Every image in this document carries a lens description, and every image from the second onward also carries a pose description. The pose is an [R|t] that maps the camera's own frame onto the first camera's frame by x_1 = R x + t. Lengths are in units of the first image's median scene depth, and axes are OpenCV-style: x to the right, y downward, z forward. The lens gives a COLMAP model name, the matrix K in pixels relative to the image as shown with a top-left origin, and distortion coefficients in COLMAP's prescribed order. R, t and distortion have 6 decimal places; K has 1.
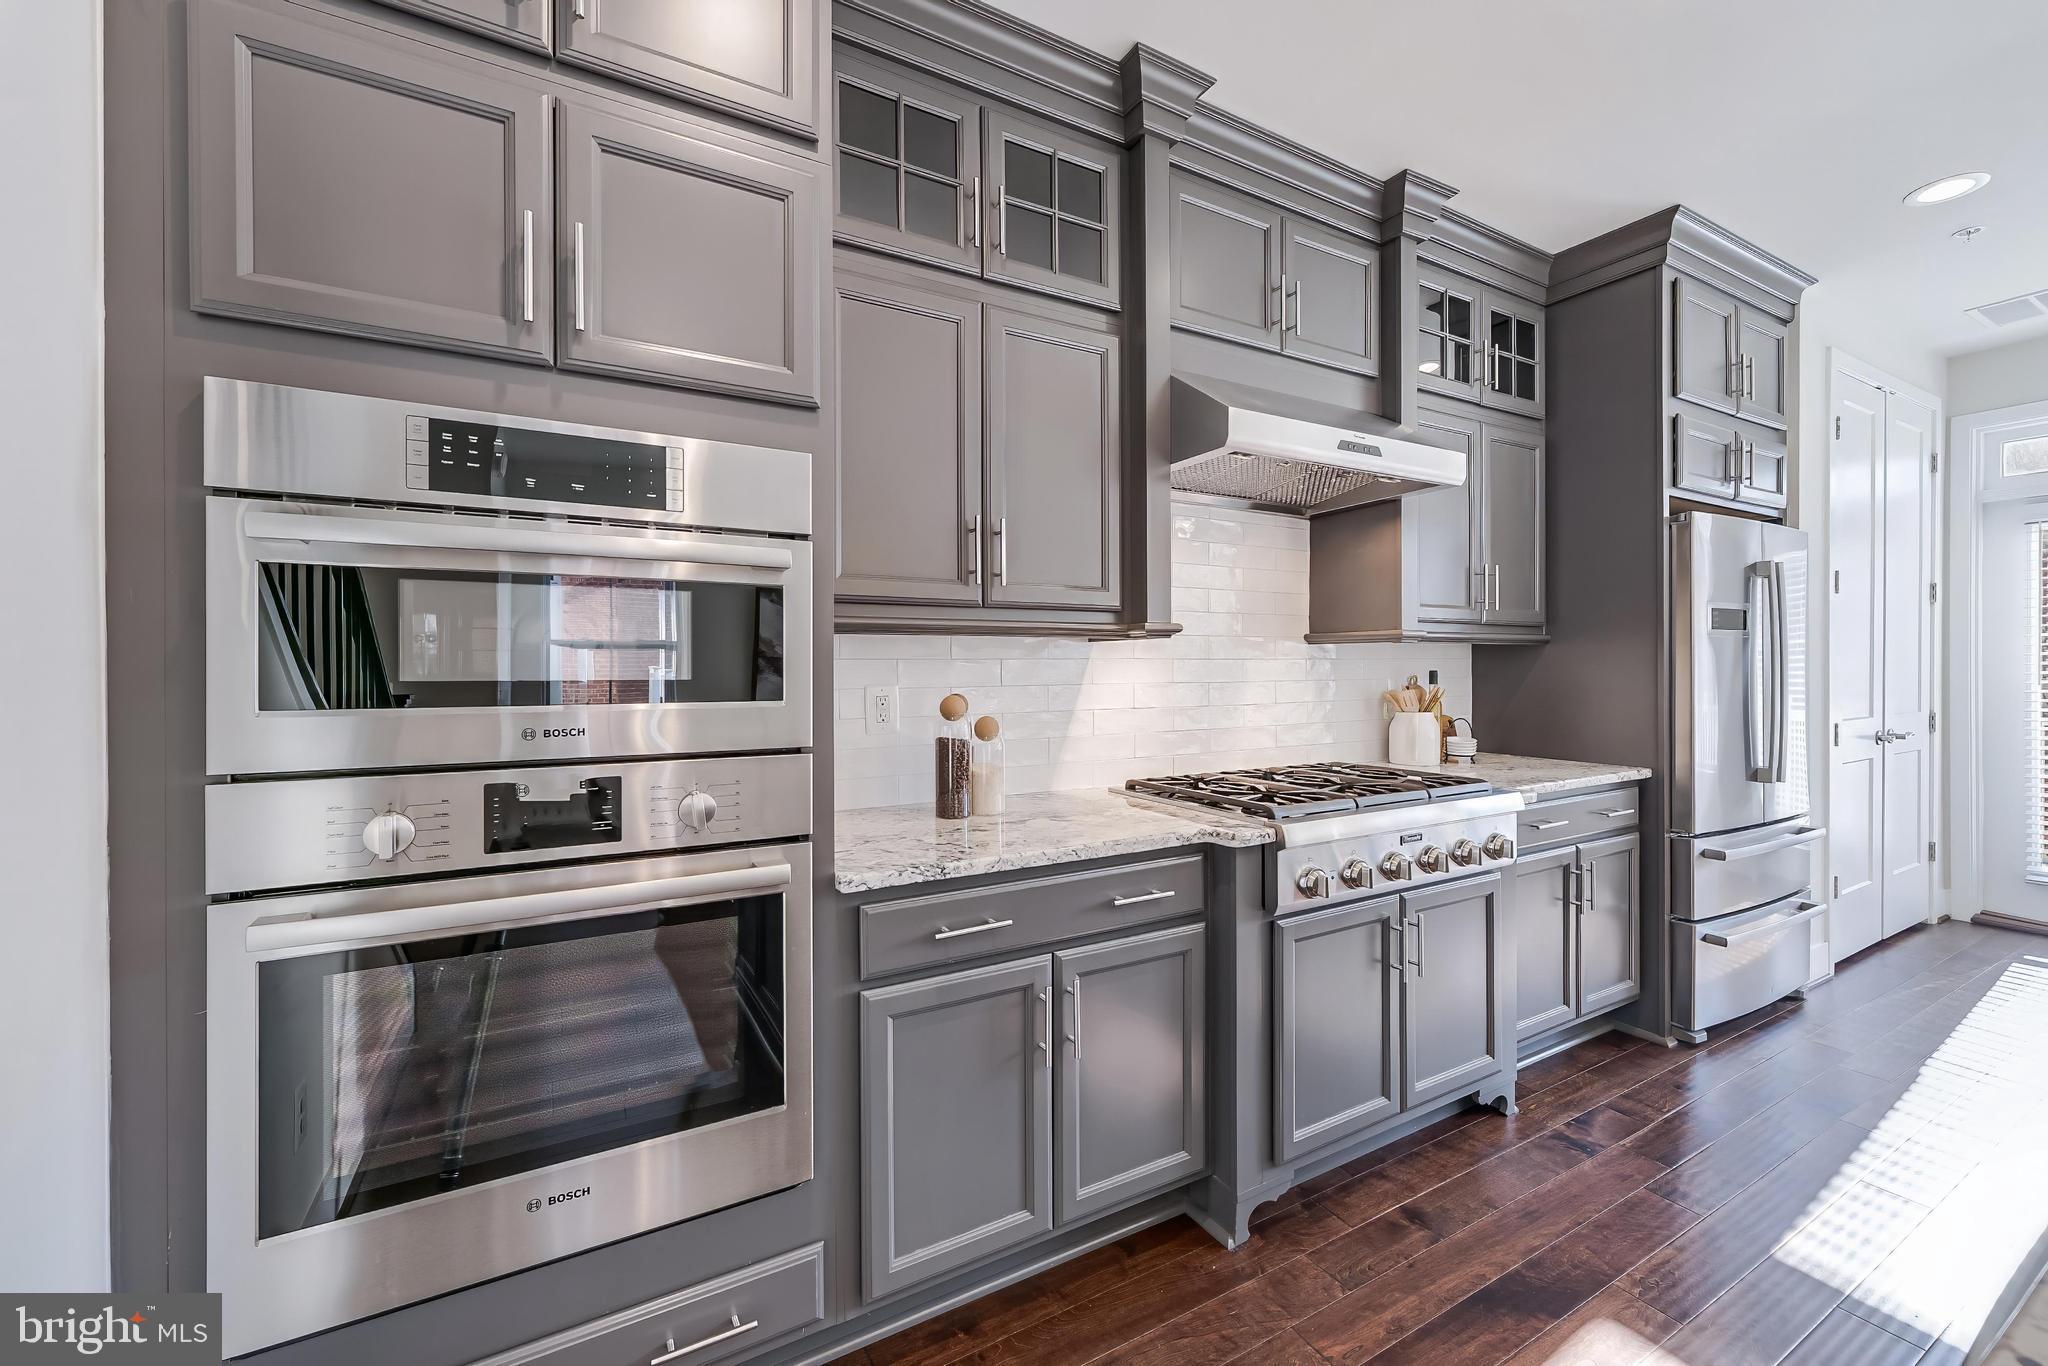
lens RADIAL K [[832.4, 0, 1032.0], [0, 832.4, 670.0], [0, 0, 1]] dist [0.000089, 0.000347]
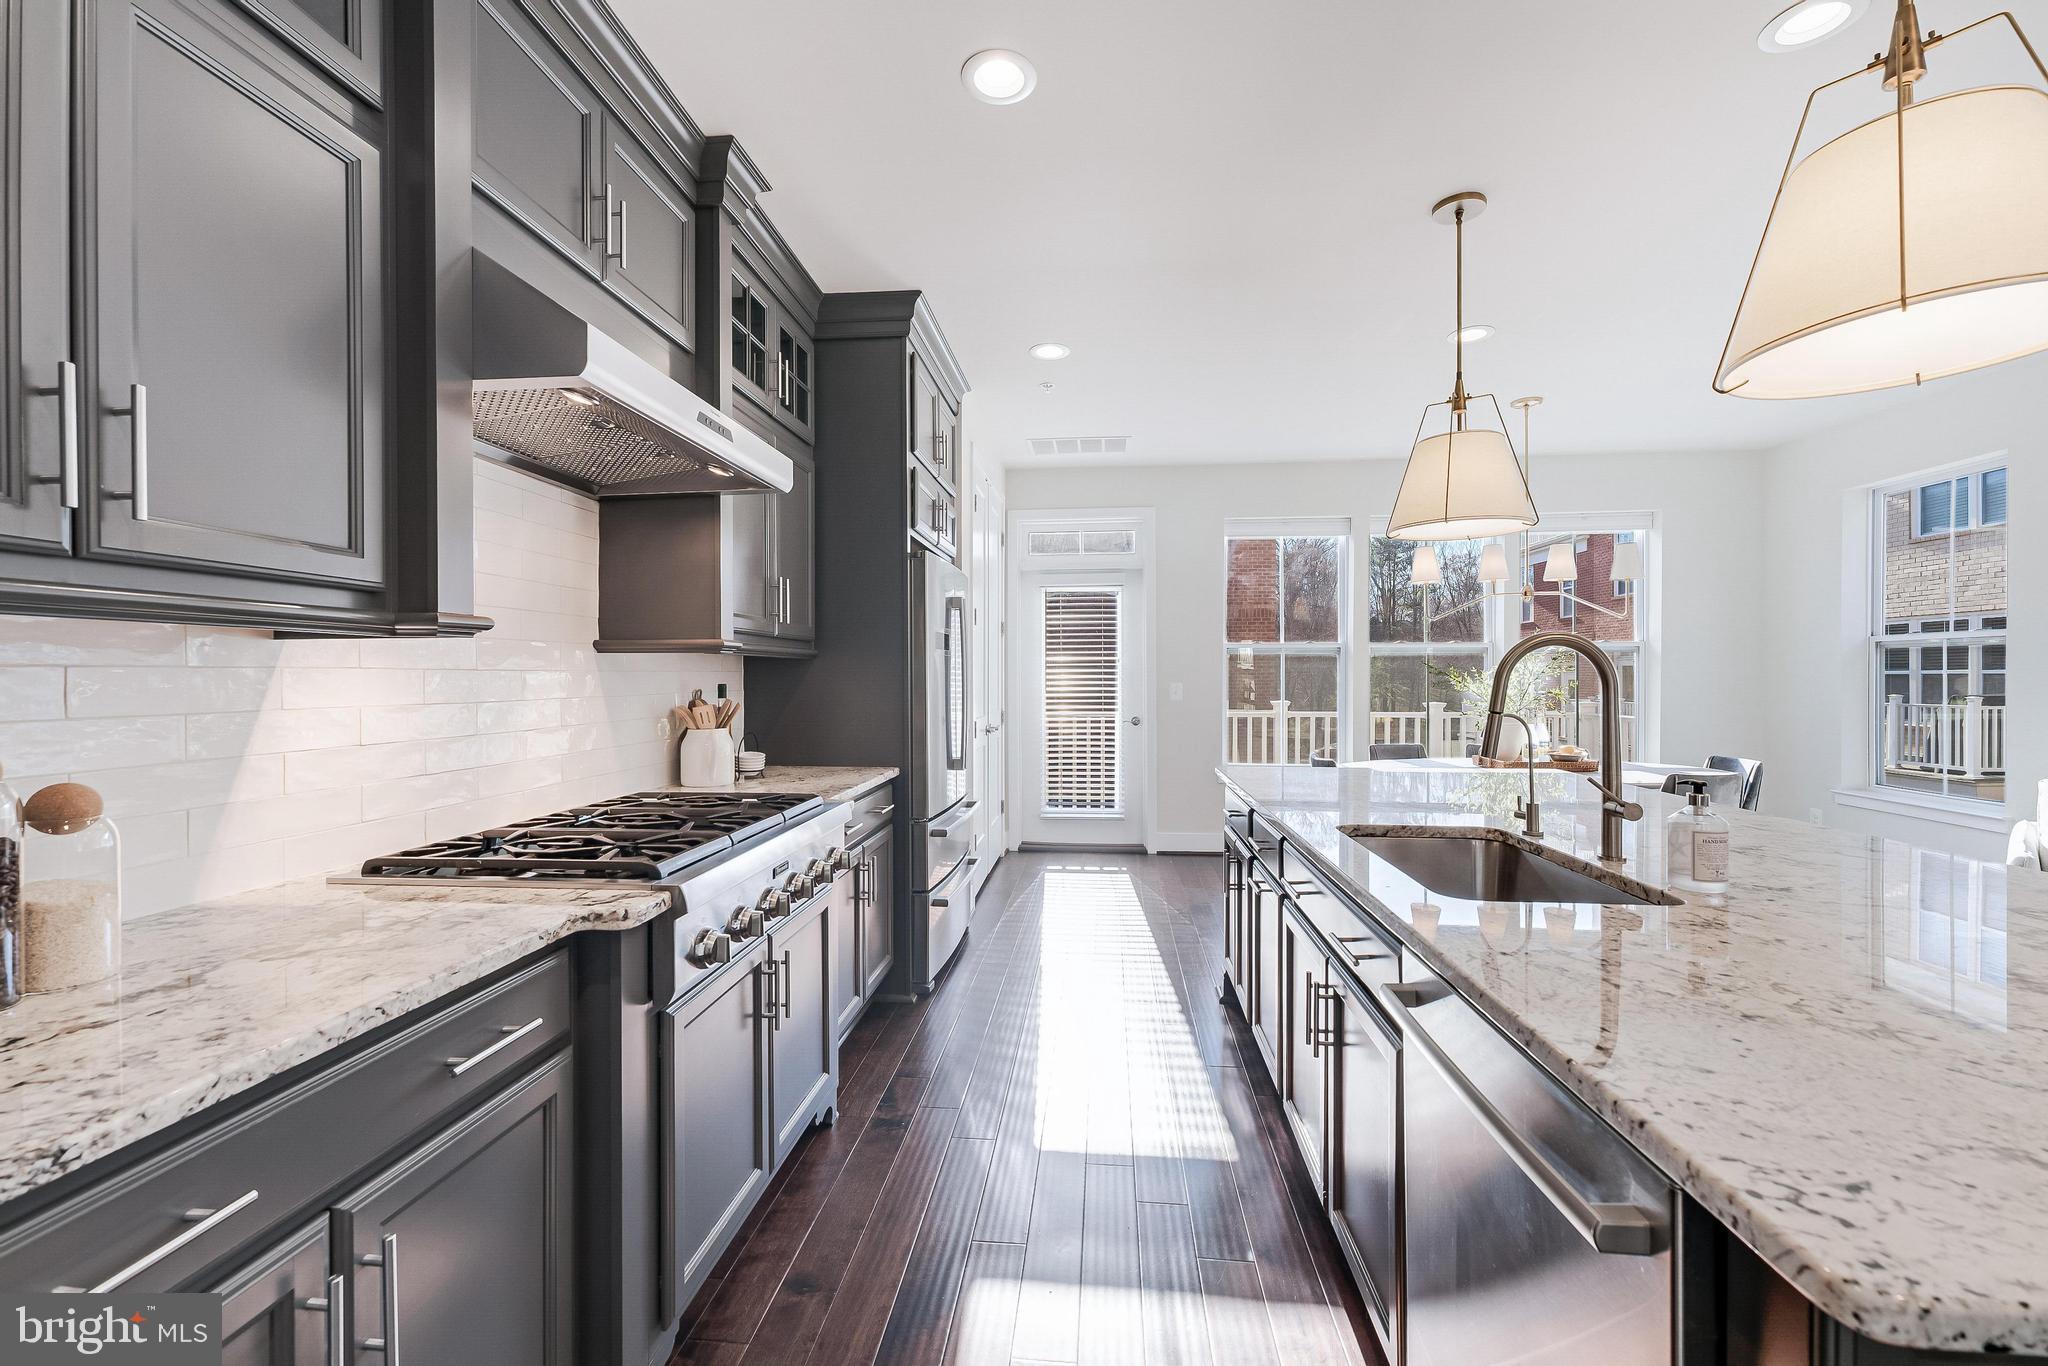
lens RADIAL K [[823.4, 0, 1032.0], [0, 823.4, 679.2], [0, 0, 1]] dist [0.000891, -0.000189]
pose [[0.573572, -0.000498, 0.819155, -0.095499], [0.004480, 0.999987, -0.002529, -0.001103], [-0.819143, 0.005121, 0.573567, 0.199307]]
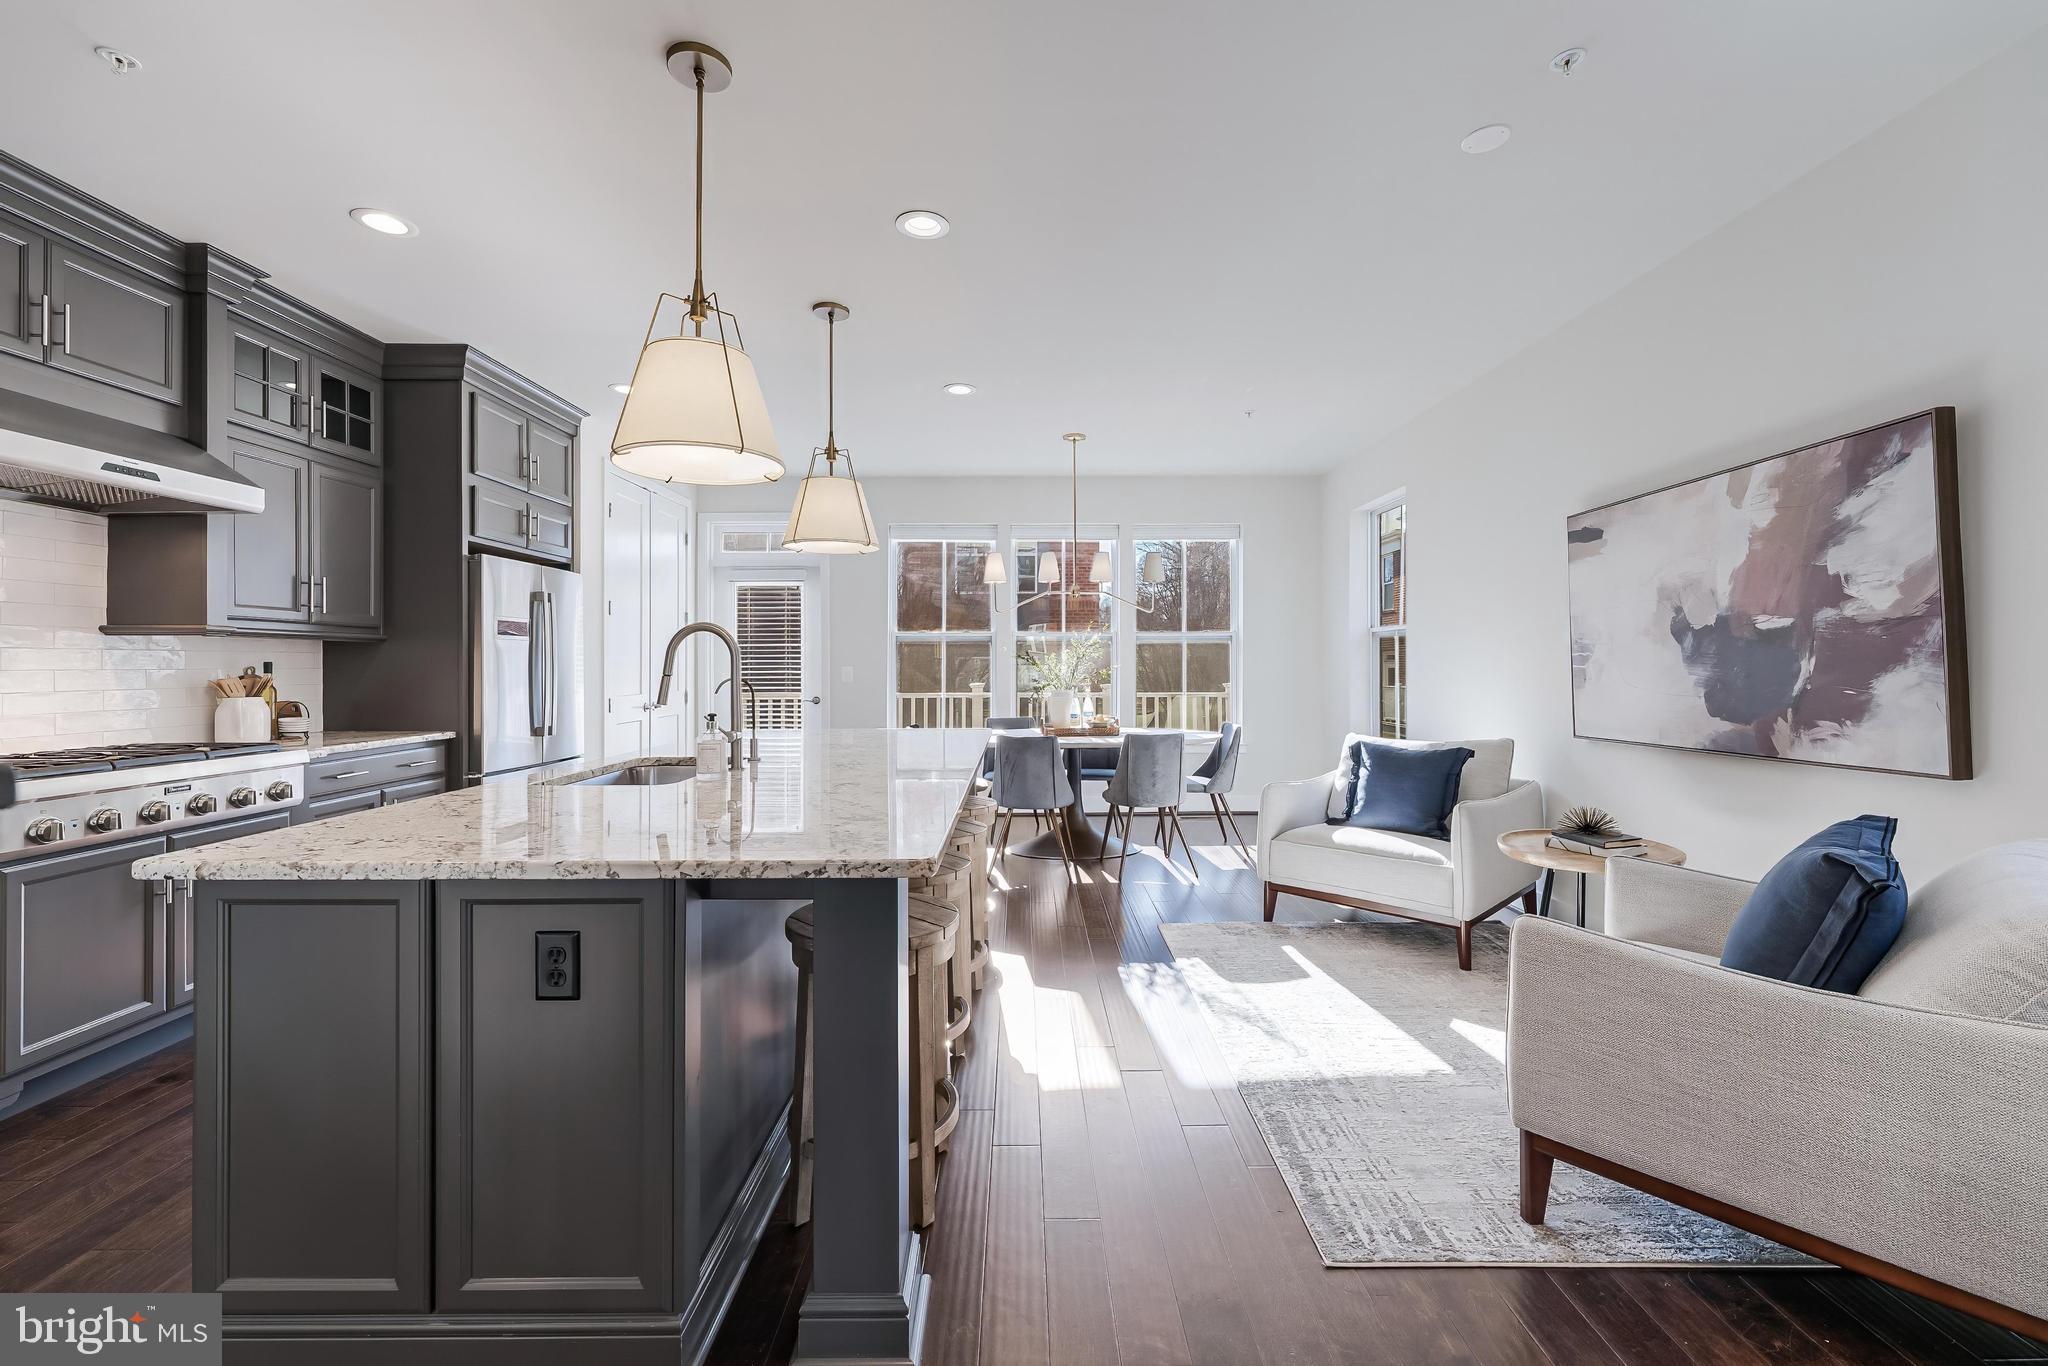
lens RADIAL K [[830.8, 0, 1030.7], [0, 830.8, 663.8], [0, 0, 1]] dist [-0.001329, -0.000033]
pose [[0.495012, 0.005243, 0.868870, -0.000548], [0.004684, 0.999951, -0.008703, 0.021712], [-0.868874, 0.008378, 0.494963, -0.582306]]
